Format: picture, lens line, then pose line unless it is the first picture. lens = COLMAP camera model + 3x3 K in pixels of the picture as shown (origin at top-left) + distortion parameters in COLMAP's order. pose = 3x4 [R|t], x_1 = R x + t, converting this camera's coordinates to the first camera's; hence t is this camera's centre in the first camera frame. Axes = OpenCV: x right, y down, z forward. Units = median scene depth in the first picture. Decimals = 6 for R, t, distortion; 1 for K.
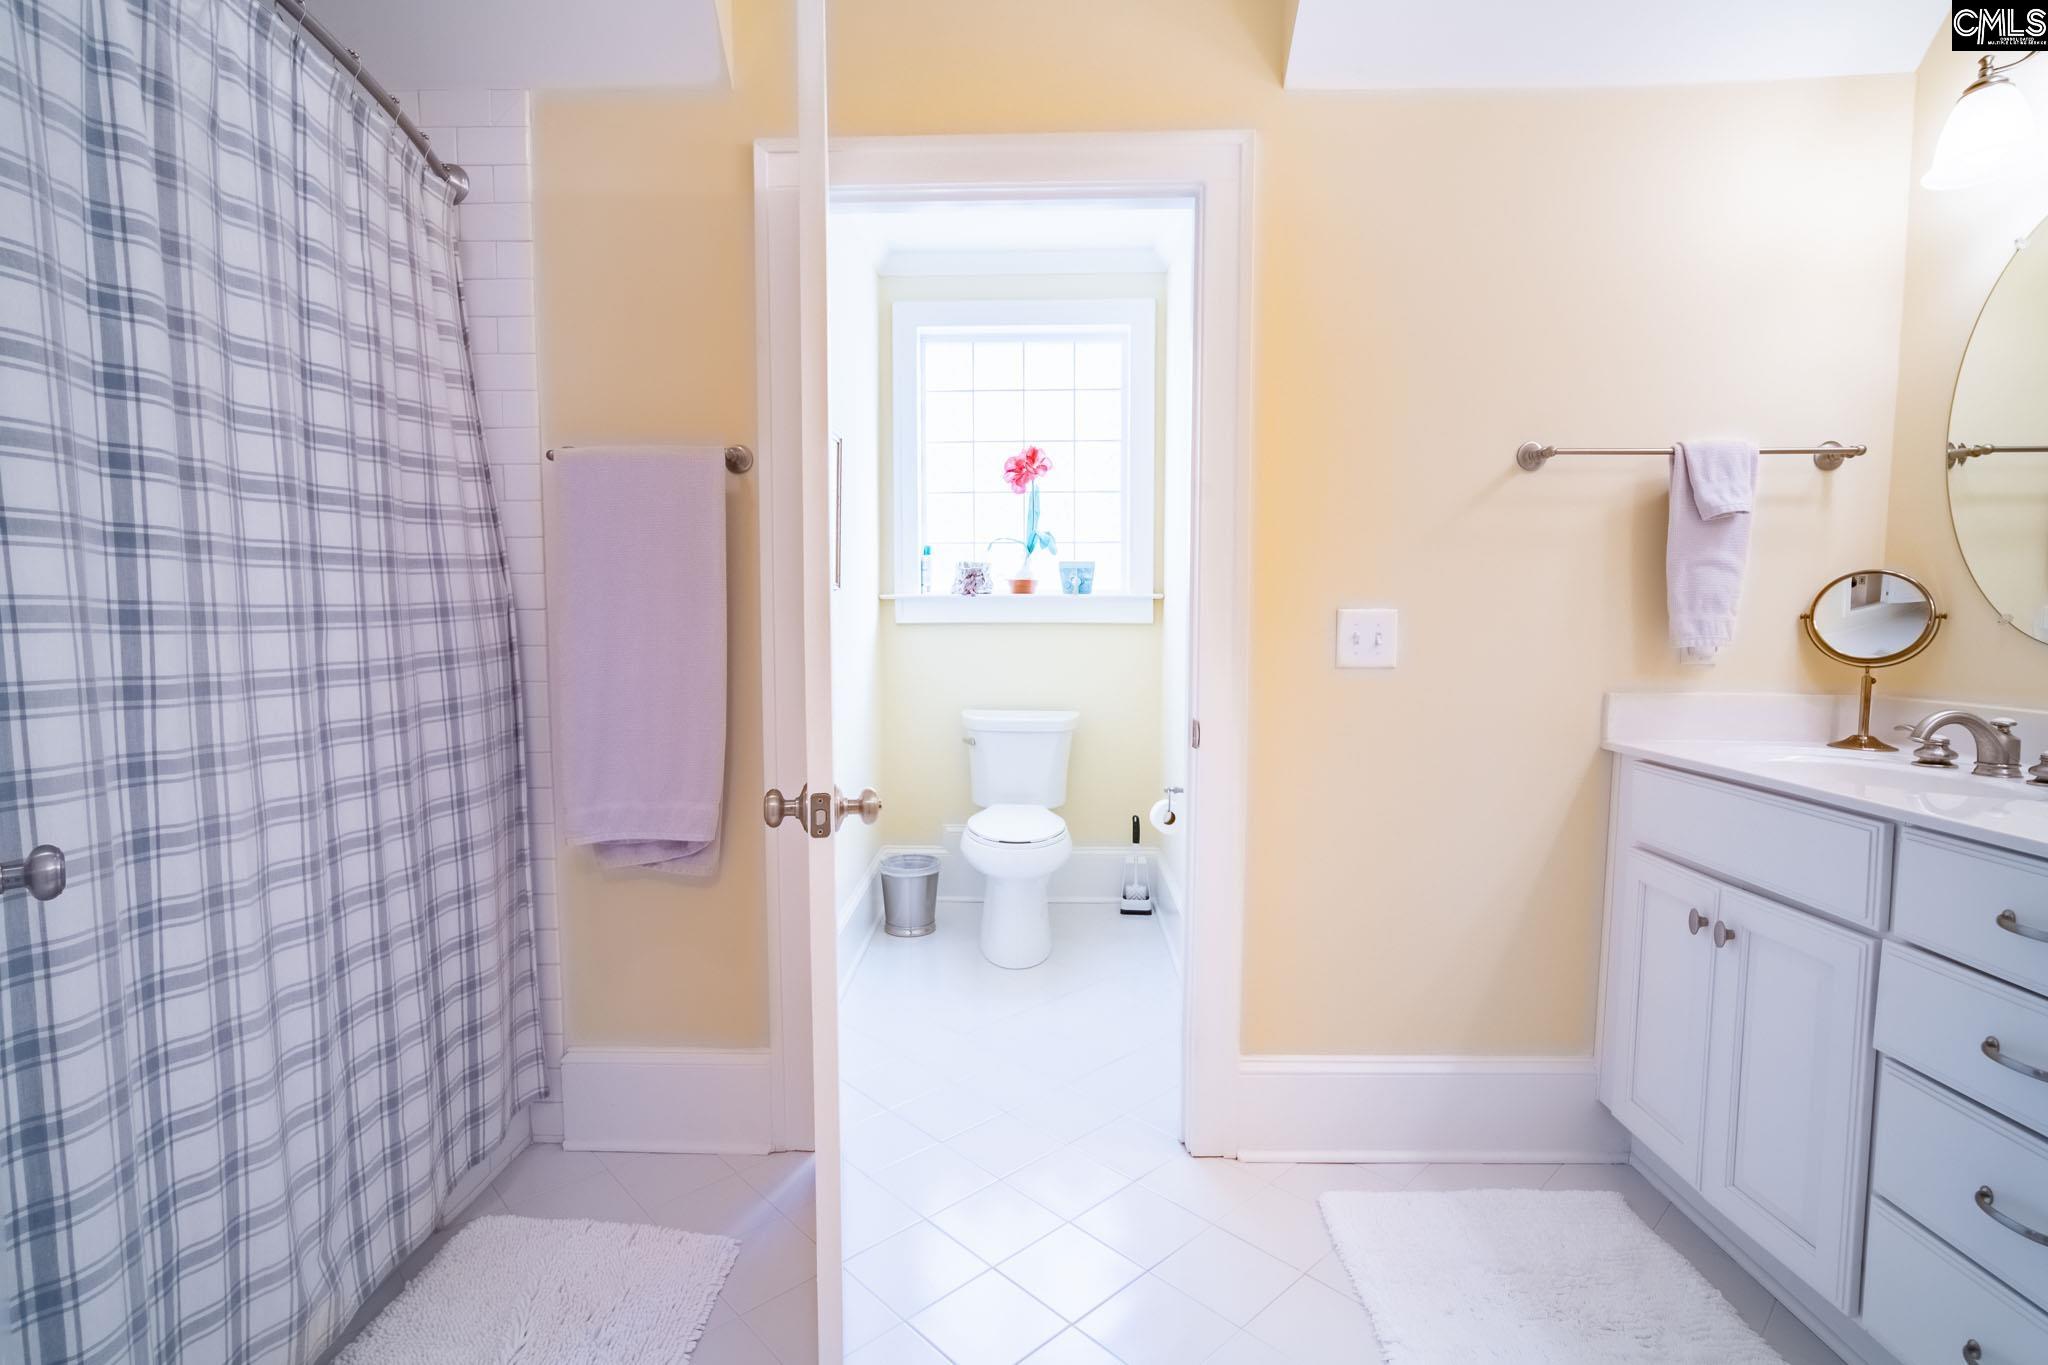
lens RADIAL K [[999.3, 0, 1014.7], [0, 999.3, 678.7], [0, 0, 1]] dist [-0.026863, 0.016734]
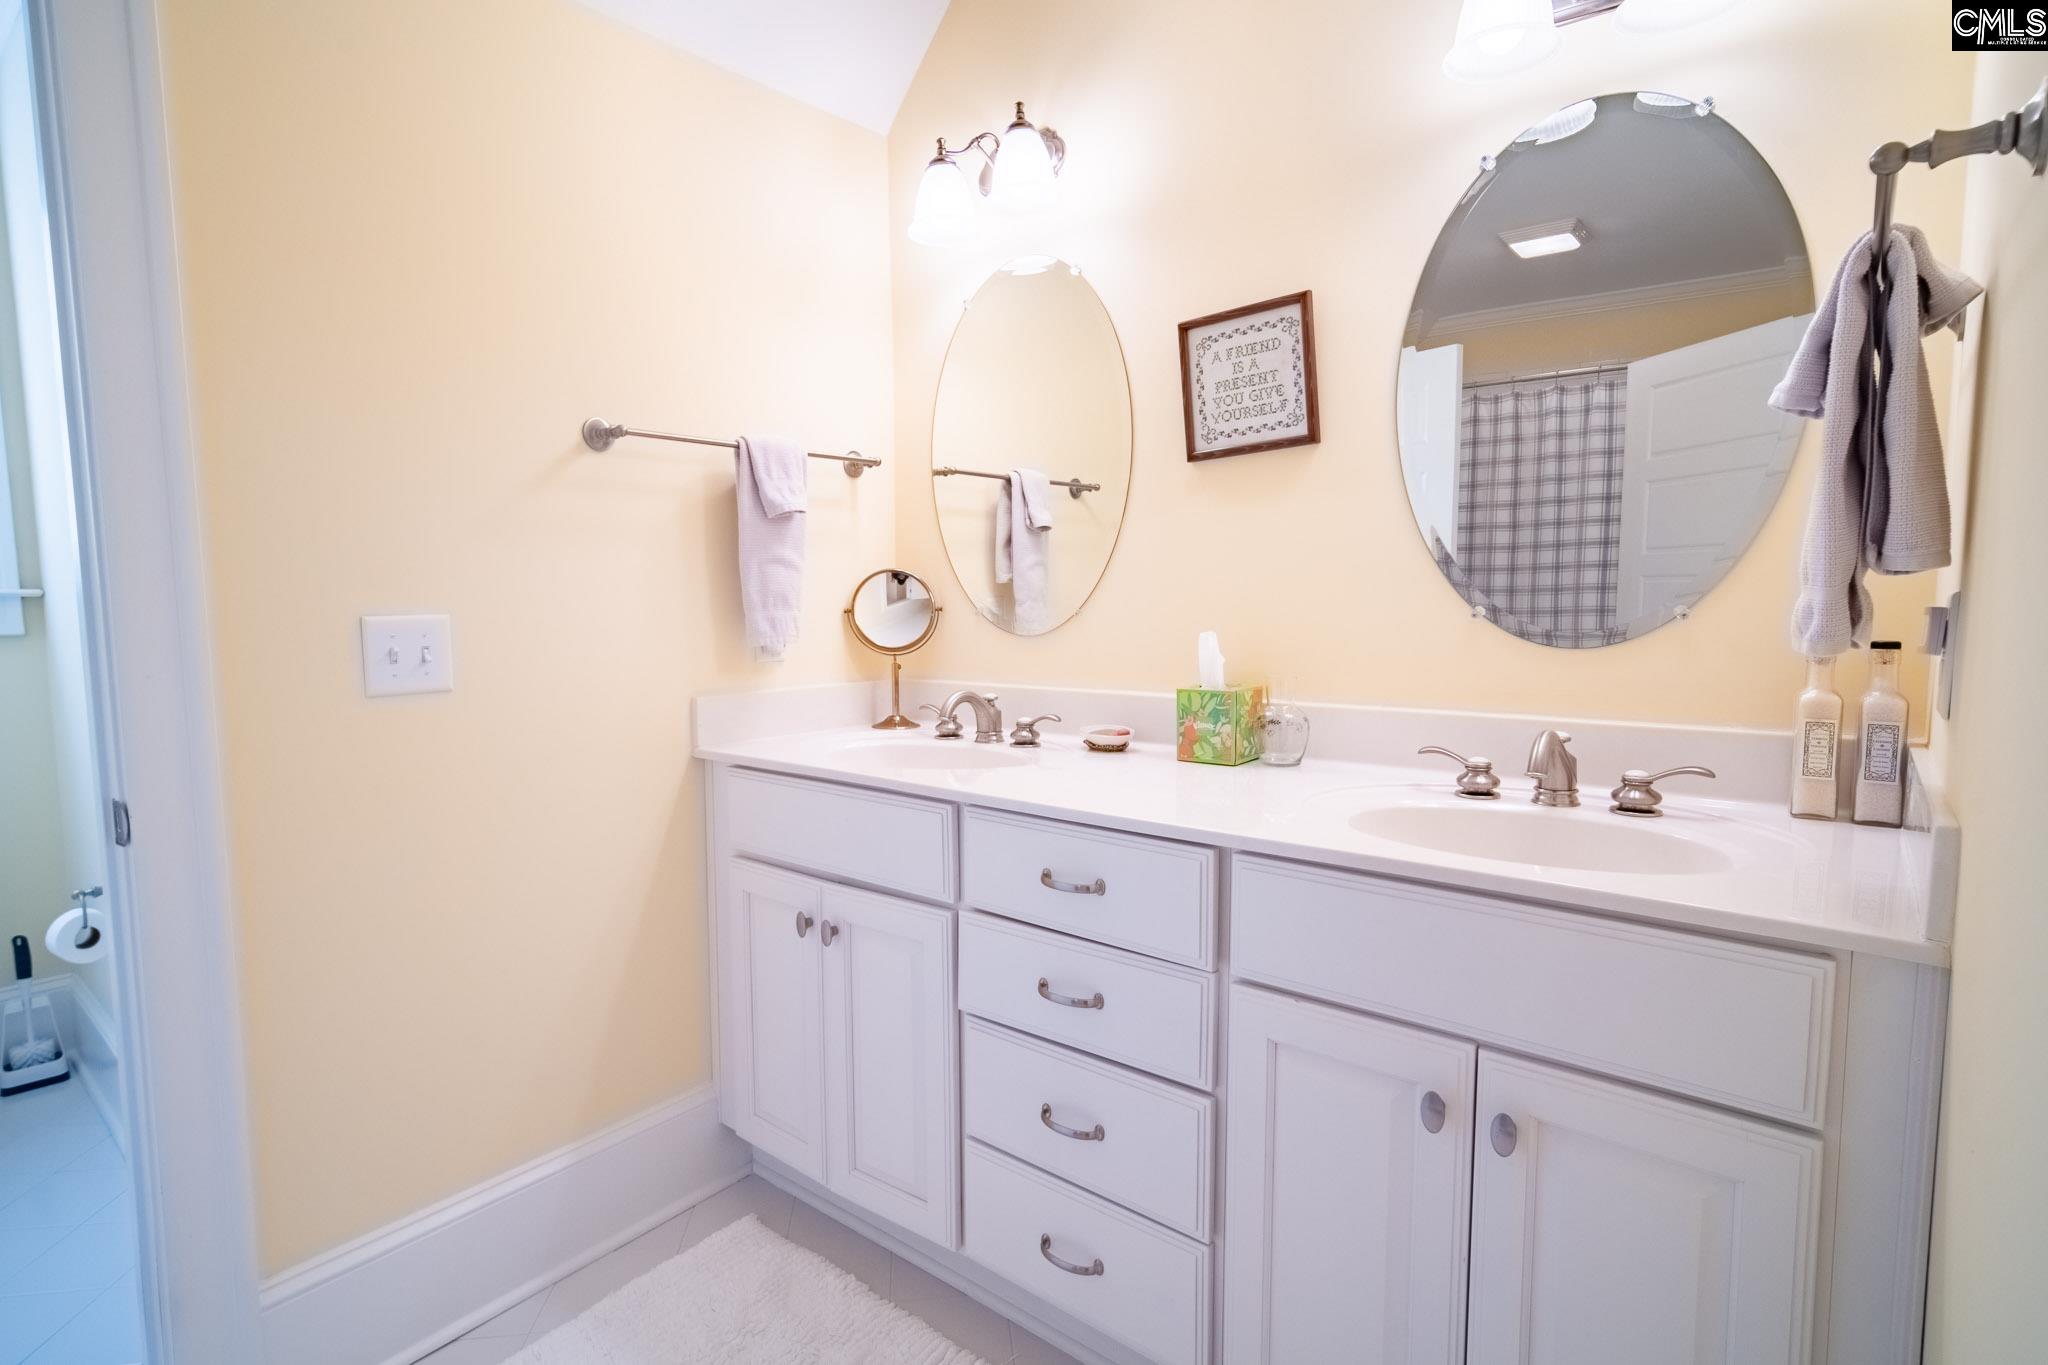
lens RADIAL K [[999.3, 0, 1014.7], [0, 999.3, 678.7], [0, 0, 1]] dist [-0.026863, 0.016734]
pose [[0.611354, -0.075954, 0.787704, 0.045398], [0.064059, 0.996867, 0.046404, -0.029685], [-0.788760, 0.022090, 0.614304, 0.193702]]
